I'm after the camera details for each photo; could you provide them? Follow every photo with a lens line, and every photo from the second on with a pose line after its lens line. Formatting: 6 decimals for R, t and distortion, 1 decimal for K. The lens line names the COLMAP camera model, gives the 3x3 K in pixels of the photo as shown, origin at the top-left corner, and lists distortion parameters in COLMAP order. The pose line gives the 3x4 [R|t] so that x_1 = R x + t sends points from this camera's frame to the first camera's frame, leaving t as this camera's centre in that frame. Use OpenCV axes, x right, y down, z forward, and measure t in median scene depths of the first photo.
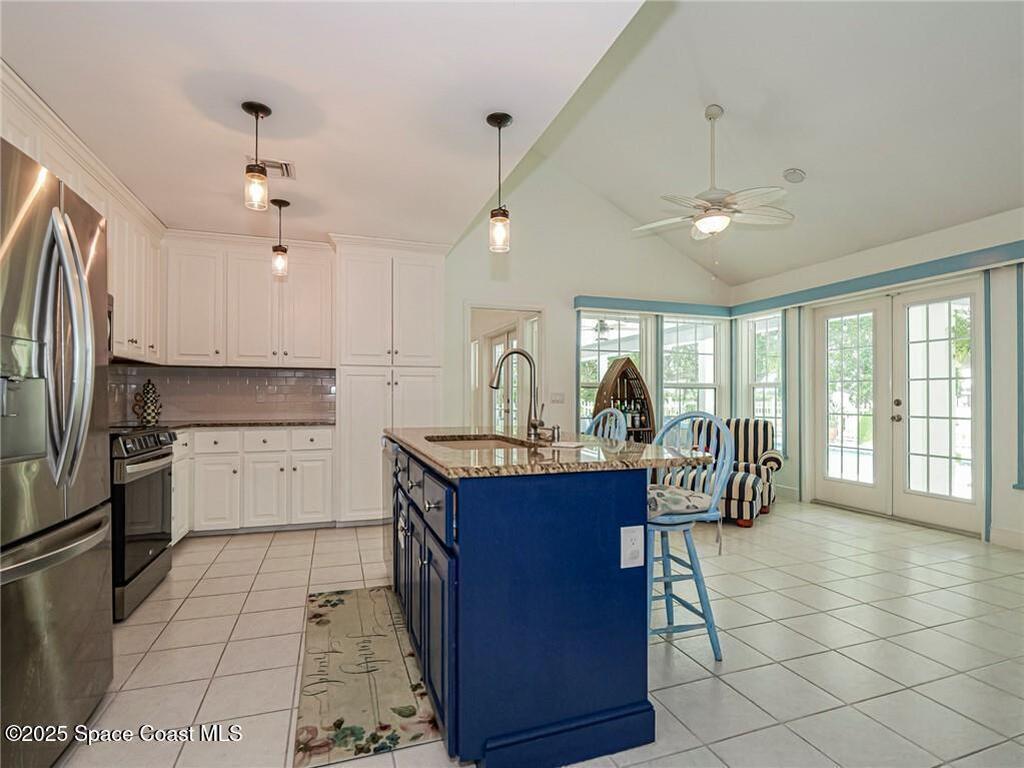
lens RADIAL K [[537.7, 0, 529.4], [0, 537.7, 390.2], [0, 0, 1]] dist [-0.005204, -0.001430]
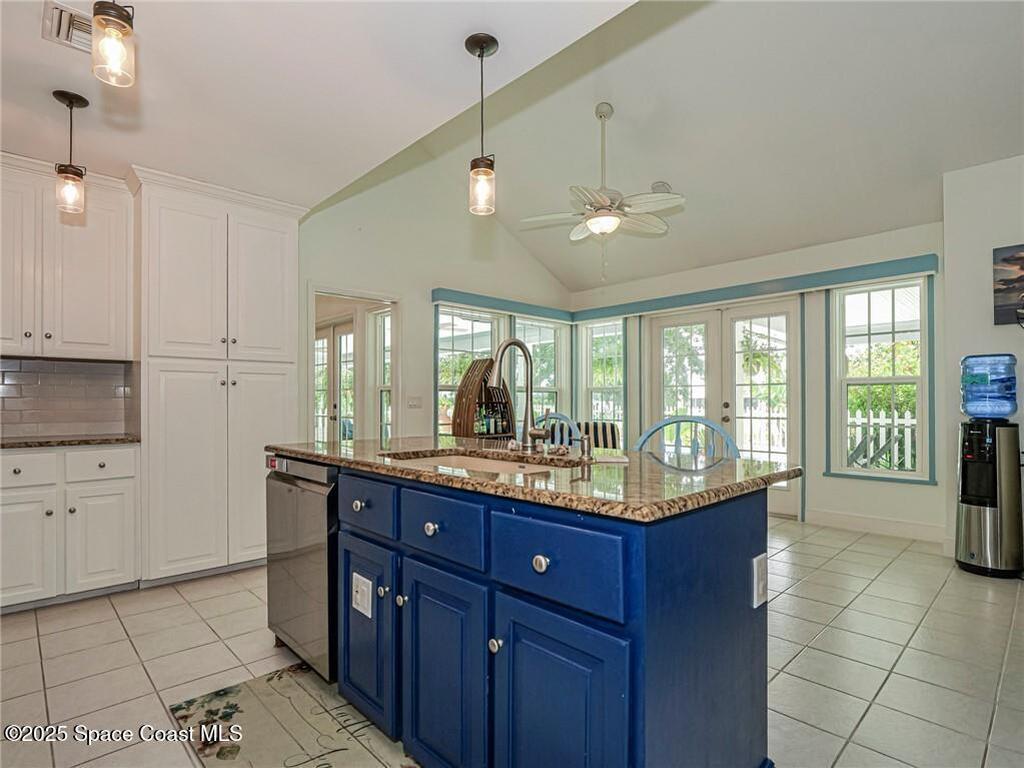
lens RADIAL K [[537.7, 0, 514.7], [0, 537.7, 394.6], [0, 0, 1]] dist [-0.005204, -0.001430]
pose [[0.911042, 0.002233, 0.412307, -0.207761], [-0.002137, 0.999997, -0.000695, 0.002748], [-0.412308, -0.000248, 0.911045, 0.169122]]
